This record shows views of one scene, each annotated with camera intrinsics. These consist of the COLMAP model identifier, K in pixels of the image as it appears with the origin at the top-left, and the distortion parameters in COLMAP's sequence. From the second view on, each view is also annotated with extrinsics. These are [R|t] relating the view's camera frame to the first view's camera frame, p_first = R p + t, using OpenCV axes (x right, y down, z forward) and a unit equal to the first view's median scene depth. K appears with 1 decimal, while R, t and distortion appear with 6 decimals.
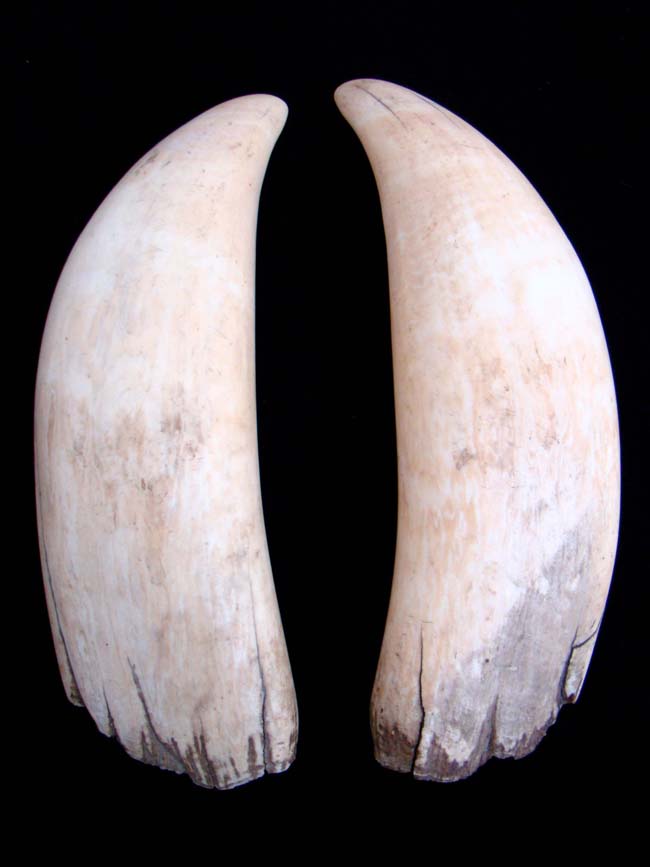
lens RADIAL K [[809.9, 0, 325.0], [0, 809.9, 433.5], [0, 0, 1]] dist [-0.220010, 0.115289]
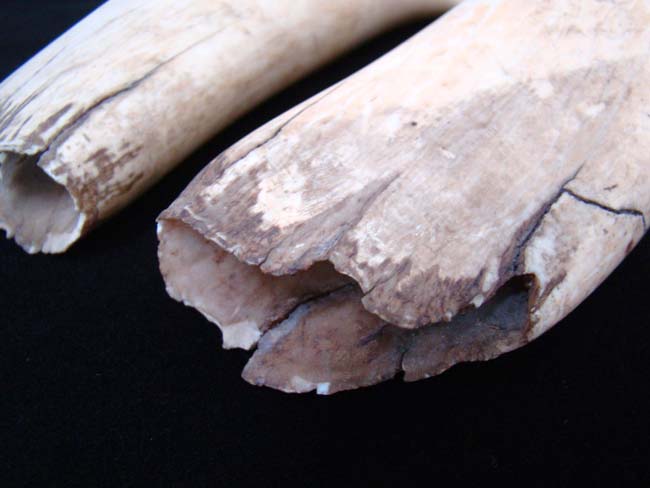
lens RADIAL K [[607.2, 0, 325.0], [0, 607.2, 244.0], [0, 0, 1]] dist [-0.220010, 0.115289]
pose [[0.812815, 0.335106, -0.476483, 0.393580], [-0.579733, 0.545295, -0.605444, 0.644431], [0.056936, 0.768347, 0.637496, 0.770603]]
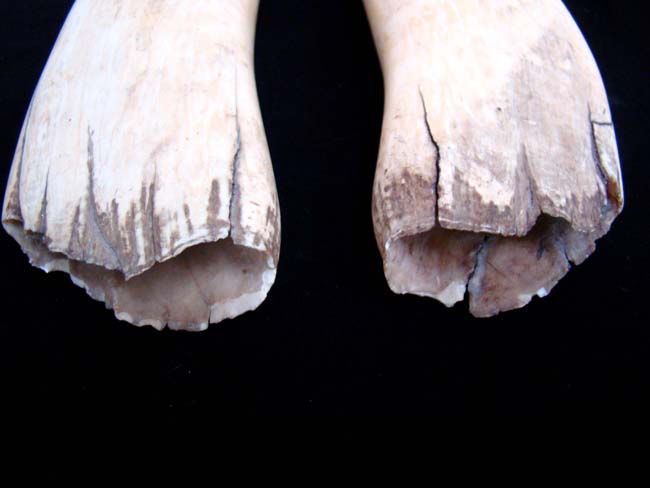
lens RADIAL K [[607.2, 0, 325.0], [0, 607.2, 244.0], [0, 0, 1]] dist [-0.220010, 0.115289]
pose [[0.999758, -0.021724, 0.003486, 0.007750], [0.018338, 0.735199, -0.677604, 0.827893], [0.012157, 0.677504, 0.735419, 0.614114]]
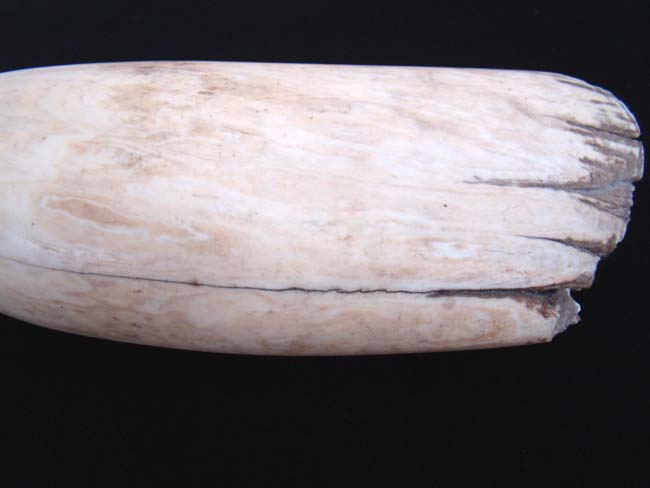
lens RADIAL K [[607.2, 0, 325.0], [0, 607.2, 244.0], [0, 0, 1]] dist [-0.220010, 0.115289]
pose [[0.130363, -0.771566, 0.622649, -0.622334], [0.990395, 0.072152, -0.117949, 0.232037], [0.046080, 0.632044, 0.773561, 0.635442]]
